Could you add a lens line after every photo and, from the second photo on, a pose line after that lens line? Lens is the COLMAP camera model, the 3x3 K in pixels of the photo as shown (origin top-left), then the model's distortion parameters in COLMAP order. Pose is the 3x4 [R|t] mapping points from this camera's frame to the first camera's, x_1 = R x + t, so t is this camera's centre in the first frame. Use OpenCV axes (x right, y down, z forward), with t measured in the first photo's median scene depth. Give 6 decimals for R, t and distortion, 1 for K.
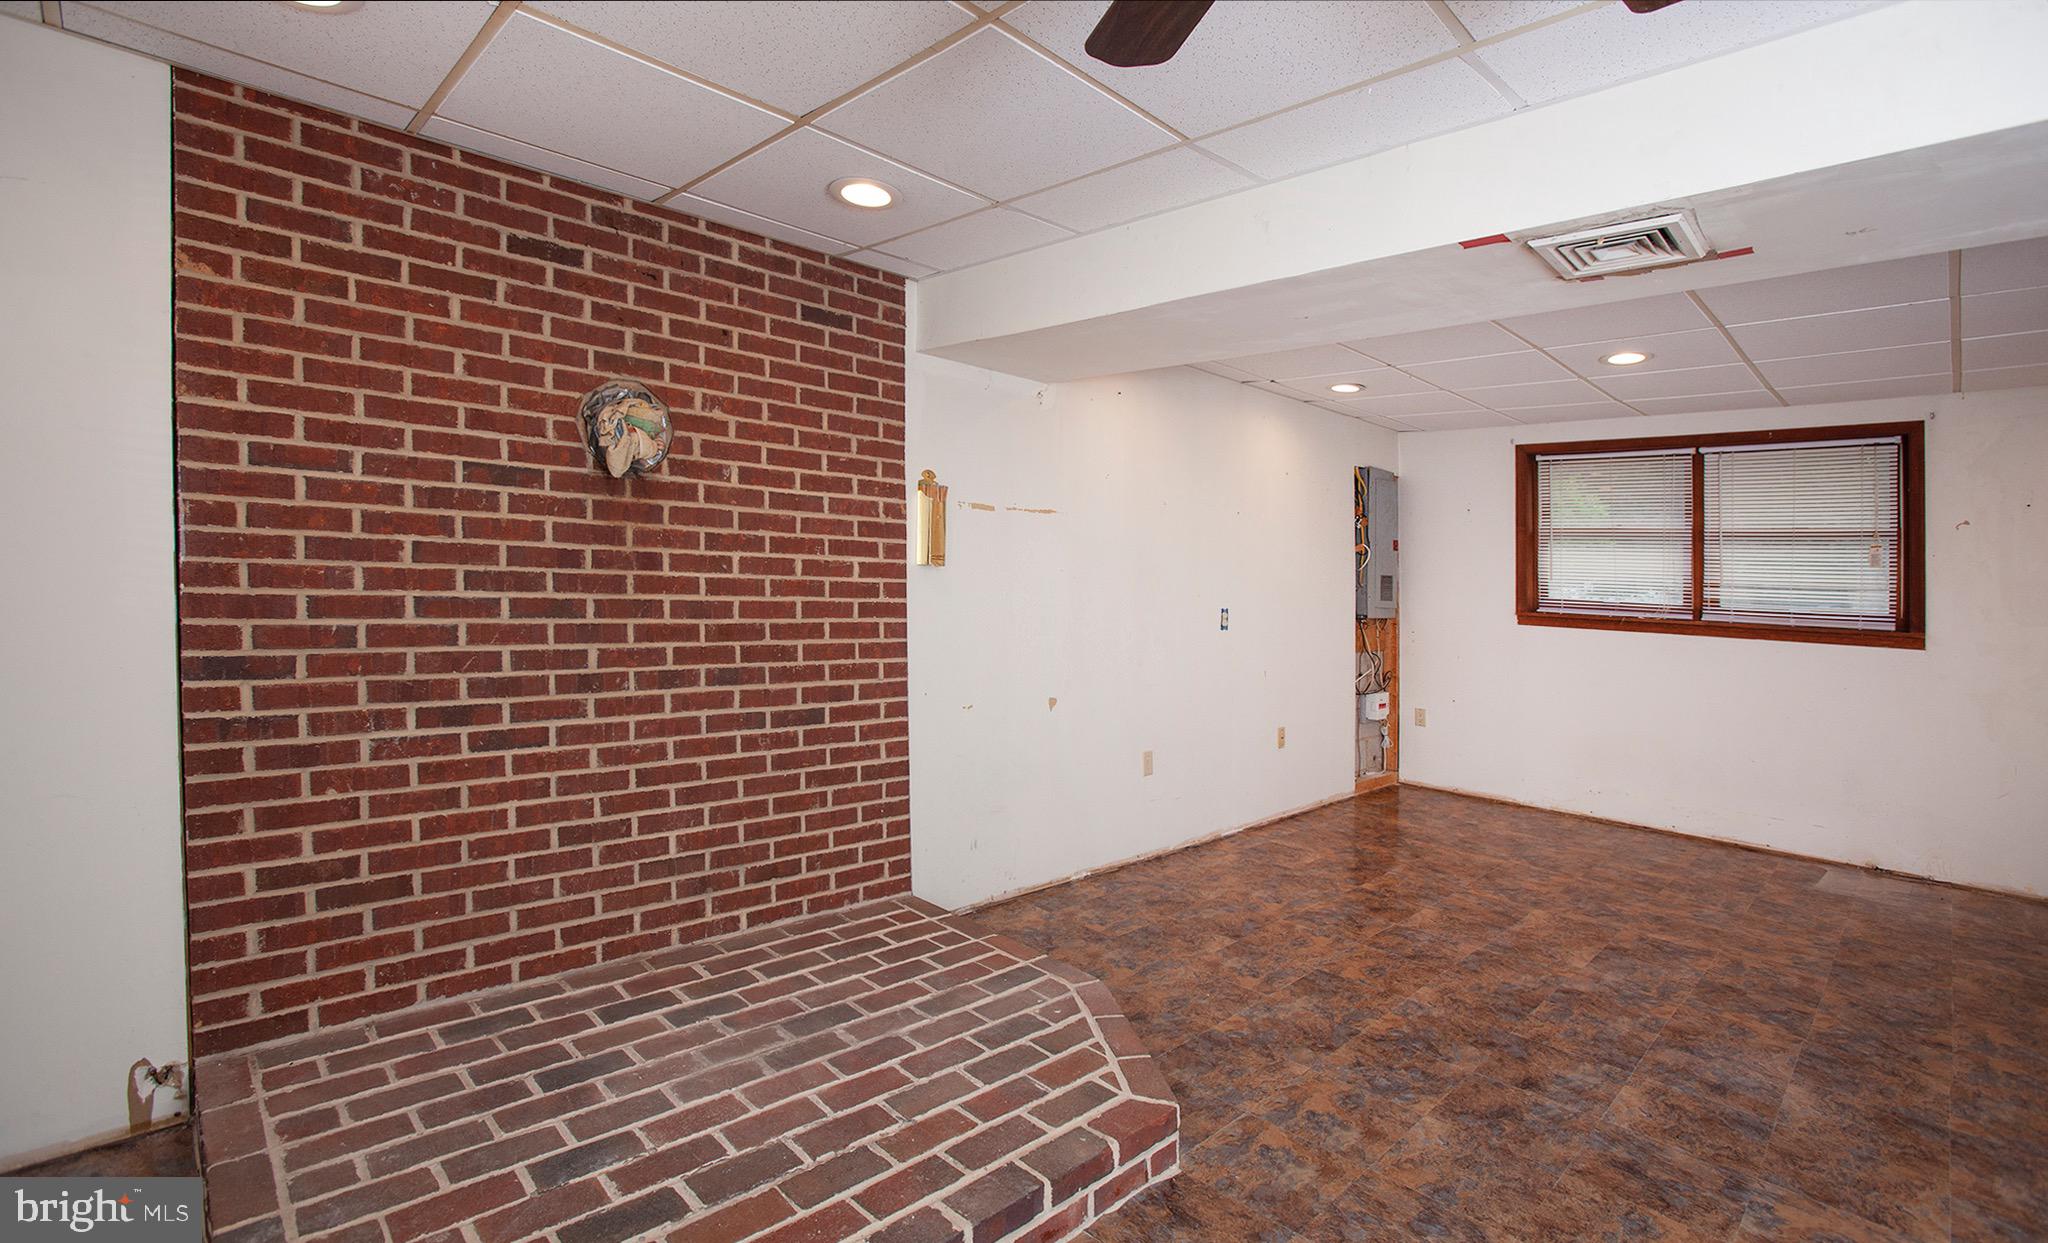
lens RADIAL K [[928.6, 0, 1012.8], [0, 928.6, 568.6], [0, 0, 1]] dist [-0.082327, 0.039816]
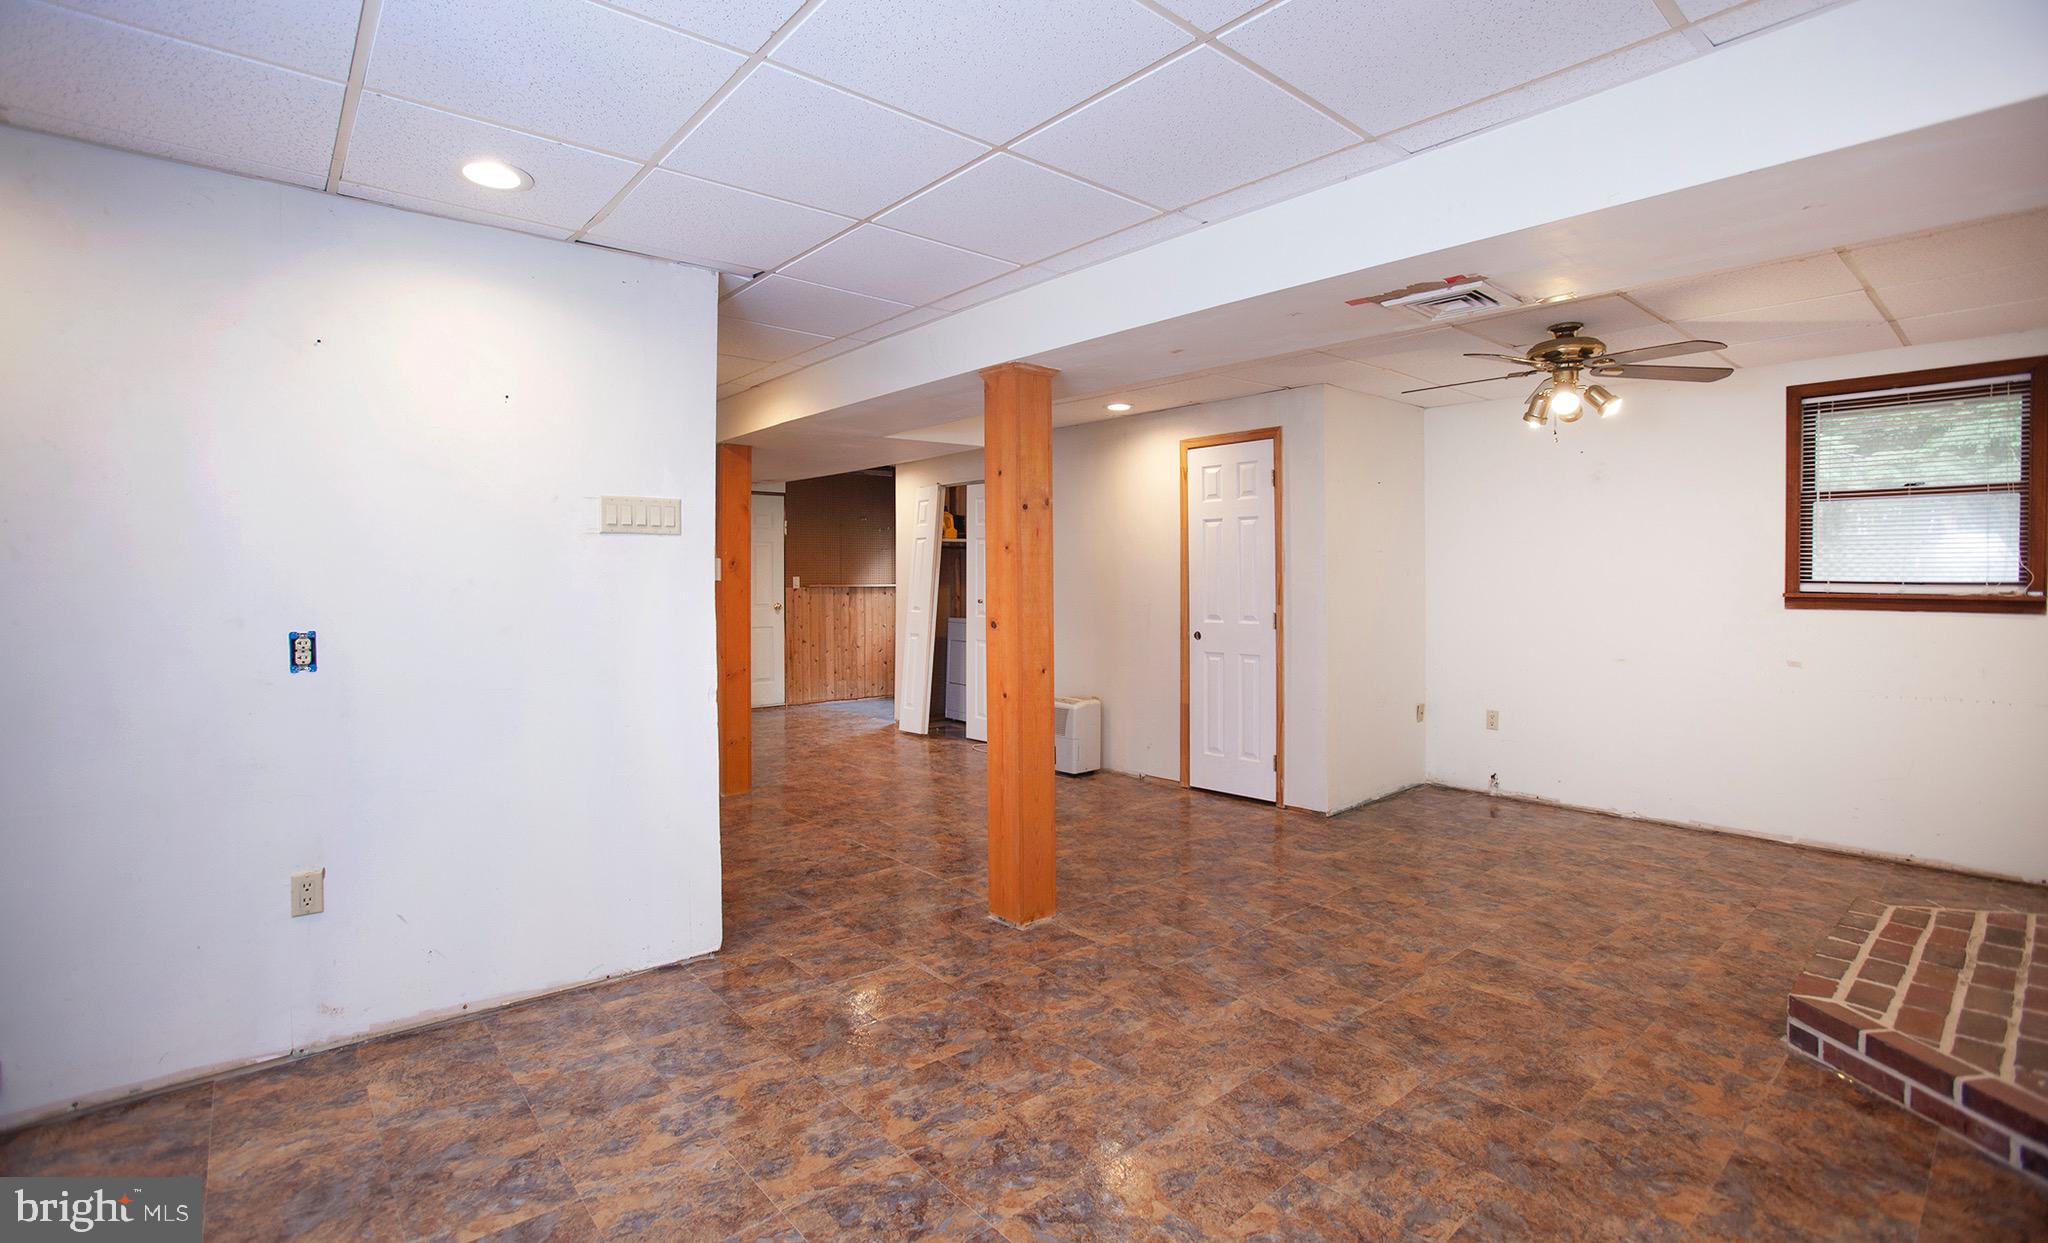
lens RADIAL K [[943.7, 0, 1024.0], [0, 943.7, 621.5], [0, 0, 1]] dist [-0.076367, 0.021031]
pose [[-0.998340, -0.047359, 0.032779, 0.877277], [-0.045792, 0.997844, 0.047015, 0.046730], [-0.034935, 0.045436, -0.998356, 1.606330]]
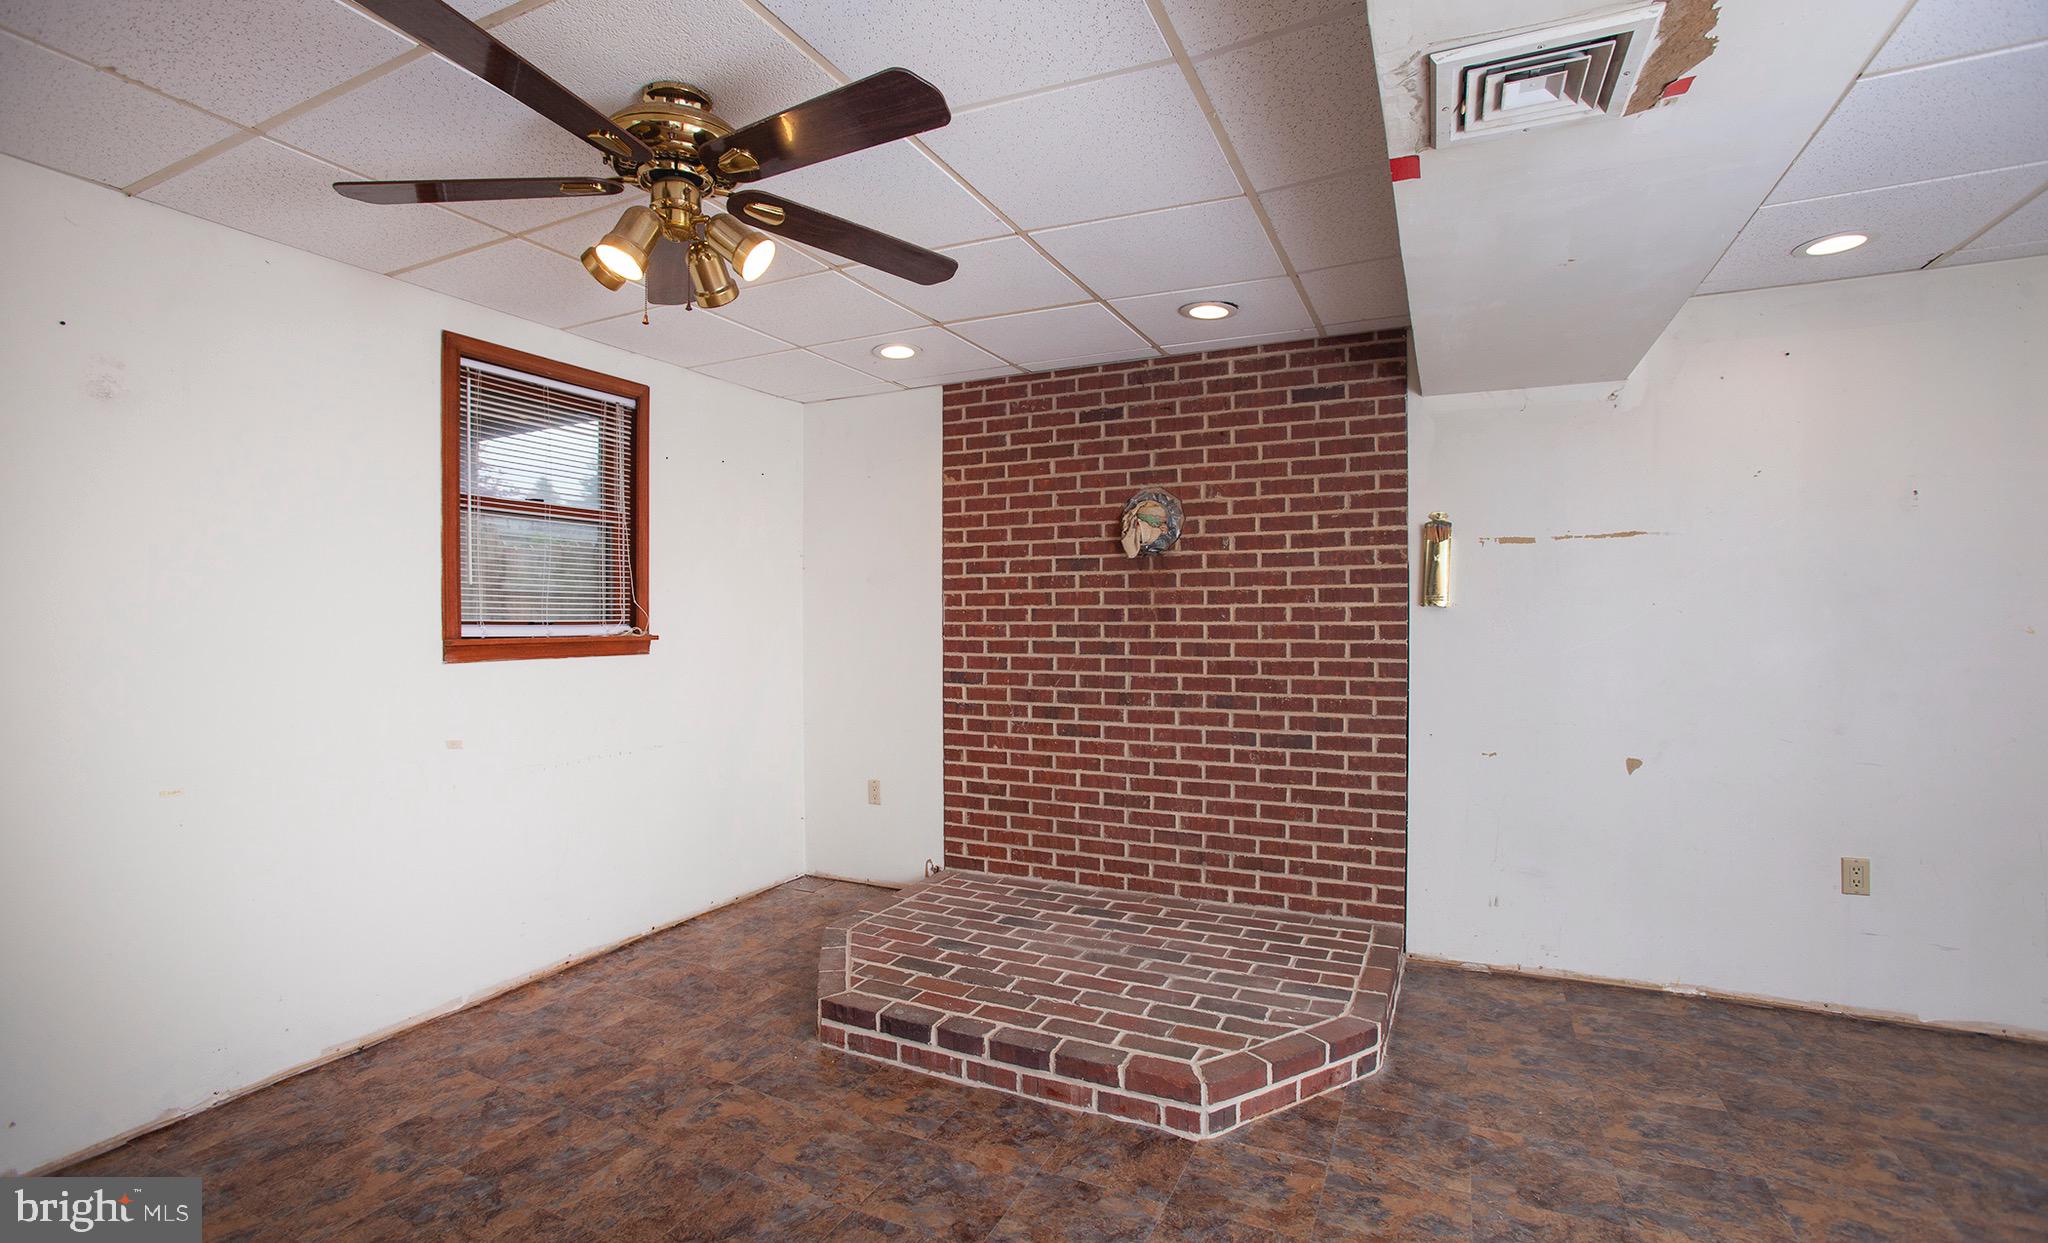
lens RADIAL K [[943.7, 0, 1024.0], [0, 943.7, 621.5], [0, 0, 1]] dist [-0.076367, 0.021031]
pose [[0.363021, -0.034649, -0.931136, 0.841374], [0.025349, 0.999306, -0.027303, 0.035448], [0.931436, -0.013692, 0.363648, 0.275591]]
